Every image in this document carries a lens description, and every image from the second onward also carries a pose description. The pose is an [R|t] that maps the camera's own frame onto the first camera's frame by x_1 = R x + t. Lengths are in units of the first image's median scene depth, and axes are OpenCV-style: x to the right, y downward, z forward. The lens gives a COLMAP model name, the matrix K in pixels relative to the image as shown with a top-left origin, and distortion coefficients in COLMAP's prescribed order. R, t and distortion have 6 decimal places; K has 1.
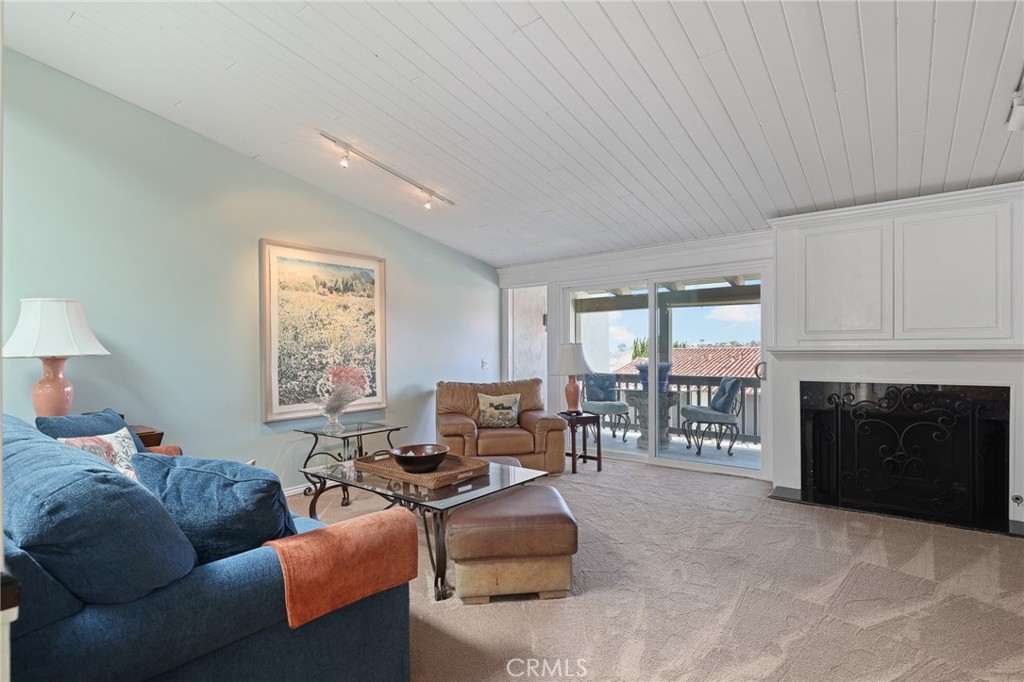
lens RADIAL K [[505.7, 0, 536.6], [0, 505.7, 342.4], [0, 0, 1]] dist [0.003678, -0.000267]
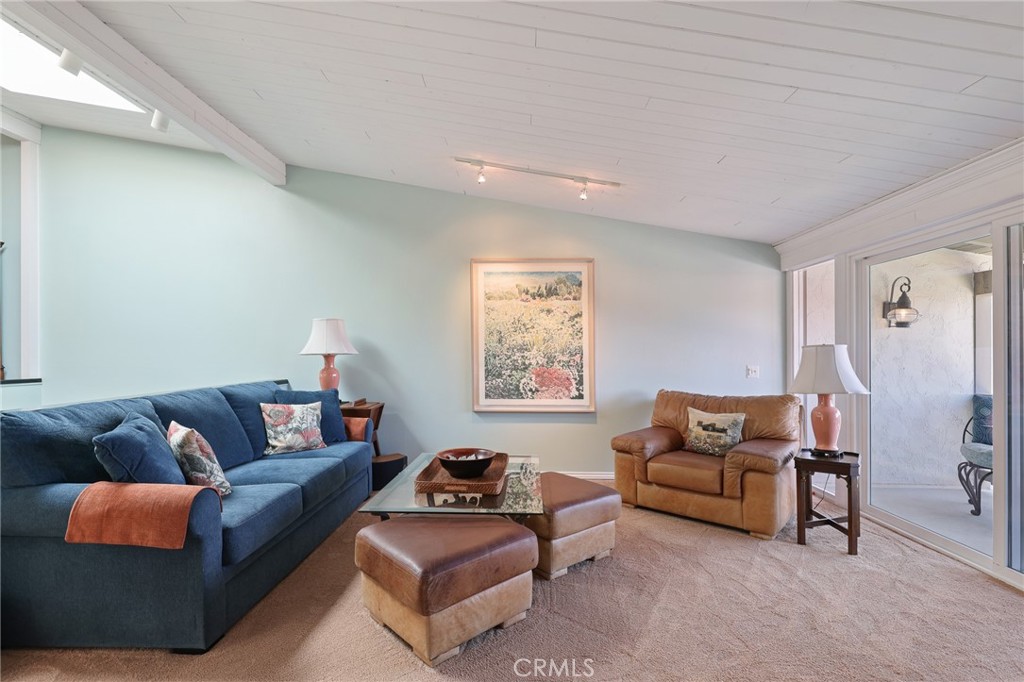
lens RADIAL K [[486.3, 0, 514.0], [0, 486.3, 349.7], [0, 0, 1]] dist [-0.003308, -0.001658]
pose [[0.576107, 0.006017, -0.817352, 0.402153], [0.003379, 0.999947, 0.009743, 0.000023], [0.817367, -0.008375, 0.576056, 0.361285]]
